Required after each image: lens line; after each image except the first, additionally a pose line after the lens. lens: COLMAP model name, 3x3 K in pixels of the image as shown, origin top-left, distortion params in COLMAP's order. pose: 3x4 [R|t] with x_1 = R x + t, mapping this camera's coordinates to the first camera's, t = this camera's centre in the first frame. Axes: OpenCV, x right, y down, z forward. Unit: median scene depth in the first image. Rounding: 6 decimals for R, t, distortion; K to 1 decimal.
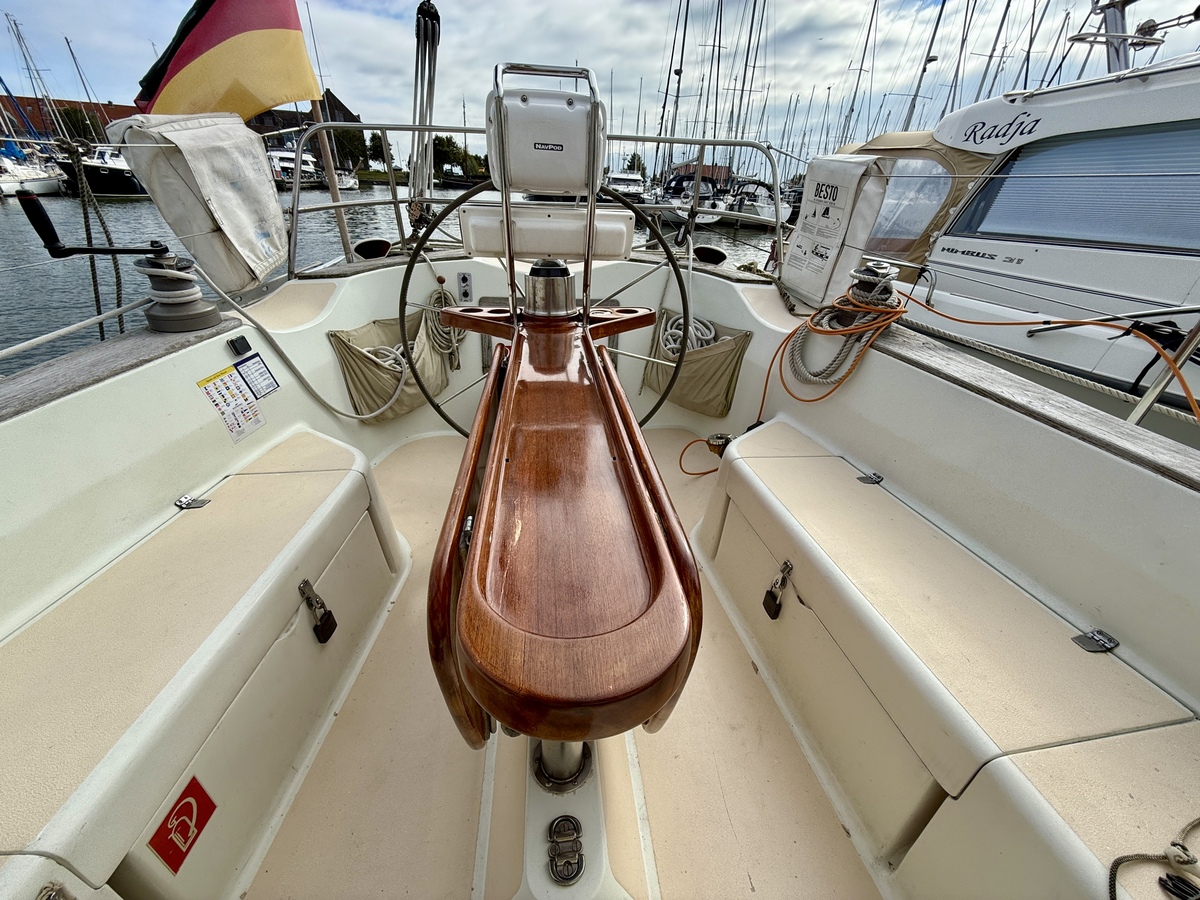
lens RADIAL K [[480.1, 0, 602.8], [0, 480.1, 447.9], [0, 0, 1]] dist [-0.000195, 0.000327]
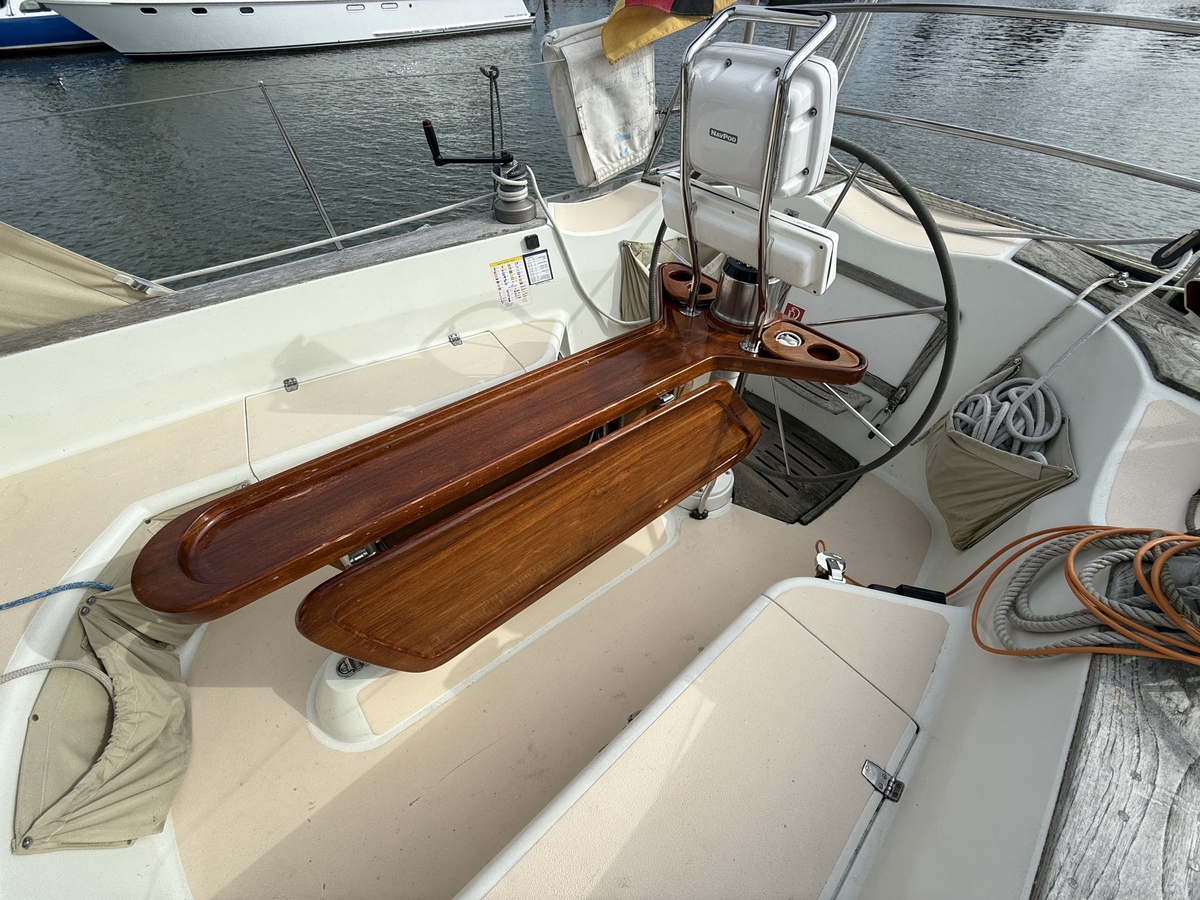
lens RADIAL K [[480.1, 0, 602.8], [0, 480.1, 447.9], [0, 0, 1]] dist [-0.000195, 0.000327]
pose [[0.518193, 0.592391, -0.616886, 0.465448], [-0.394450, 0.805526, 0.442196, -0.396841], [0.758871, 0.014188, 0.651087, 0.285015]]
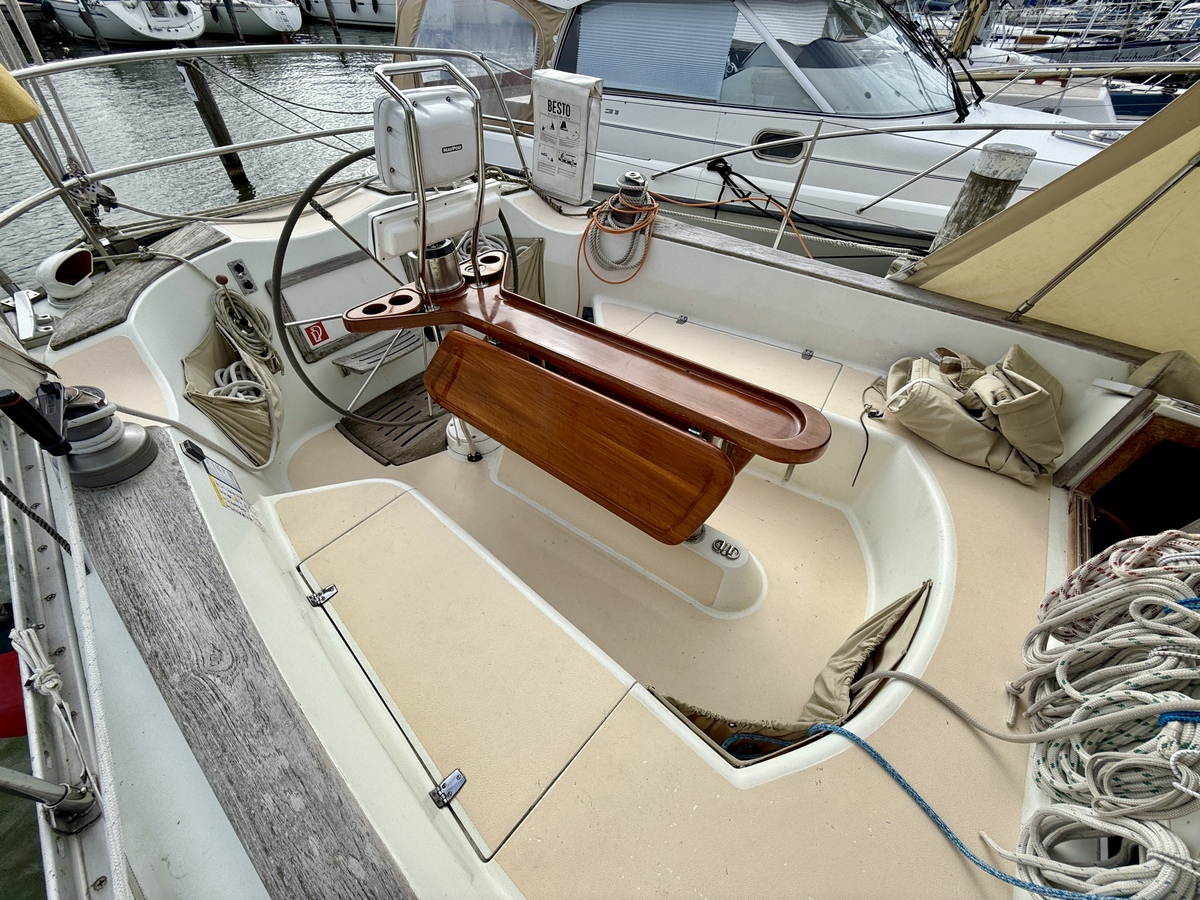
lens RADIAL K [[475.4, 0, 600.0], [0, 475.4, 450.0], [0, 0, 1]] dist [-0.009547, -0.000024]
pose [[0.682586, -0.517625, 0.515888, -0.666980], [0.342378, 0.850158, 0.400010, -0.287975], [-0.645642, -0.096412, 0.757530, -0.091971]]
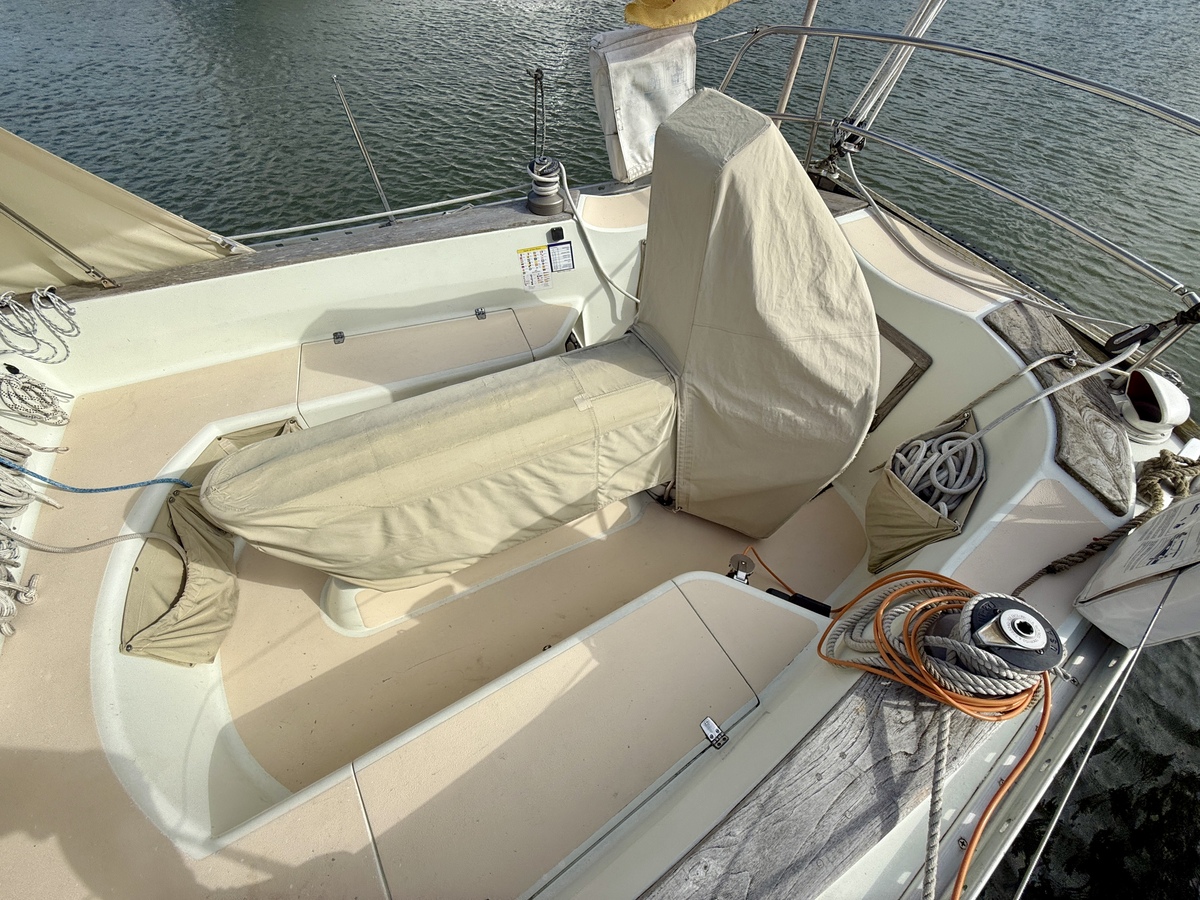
lens RADIAL K [[480.1, 0, 602.8], [0, 480.1, 447.9], [0, 0, 1]] dist [-0.000195, 0.000327]
pose [[0.356189, 0.720128, -0.595436, 0.587949], [-0.461688, 0.689645, 0.557884, -0.608212], [0.812388, 0.076193, 0.578118, 0.308994]]
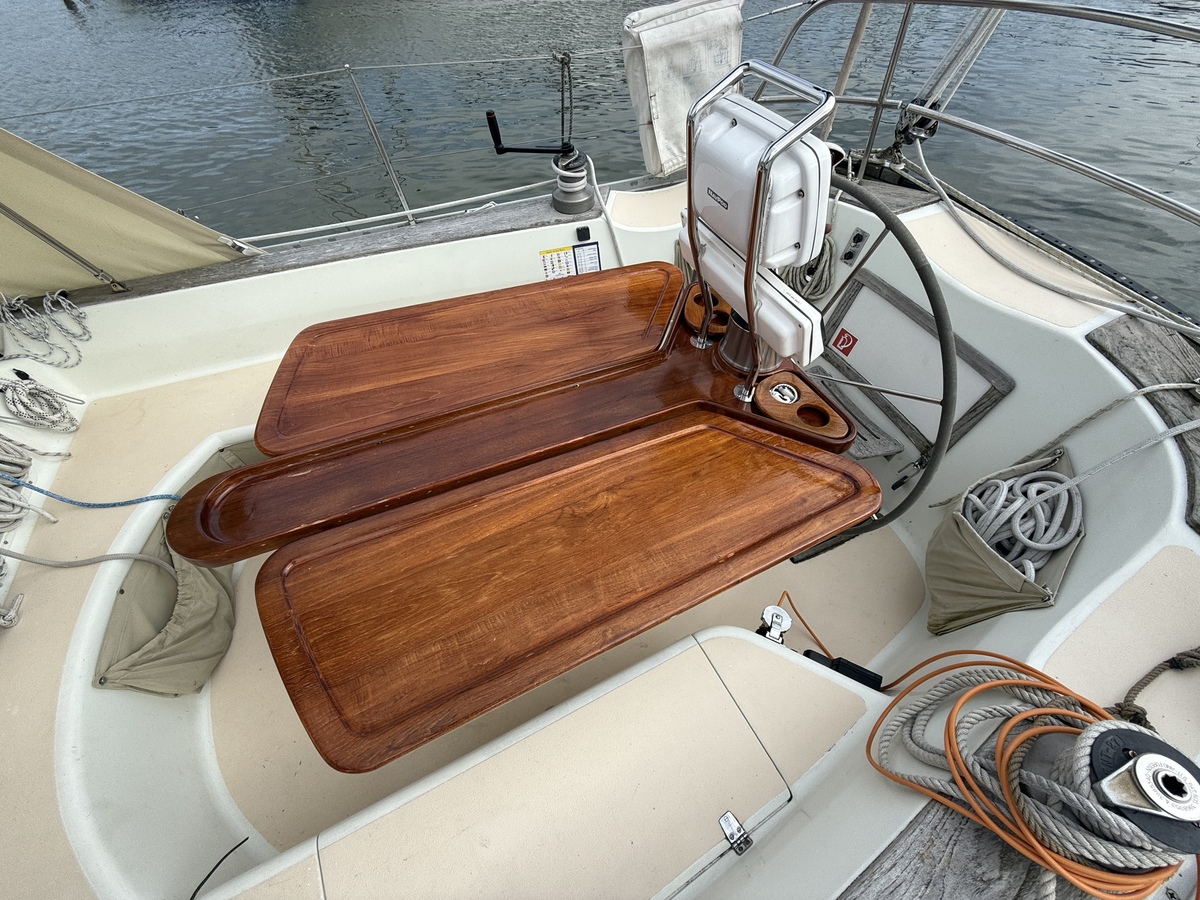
lens RADIAL K [[480.1, 0, 602.8], [0, 480.1, 447.9], [0, 0, 1]] dist [-0.000195, 0.000327]
pose [[0.288389, 0.732884, -0.616209, 0.488761], [-0.438649, 0.673170, 0.595340, -0.599811], [0.851128, 0.098609, 0.515613, 0.399199]]
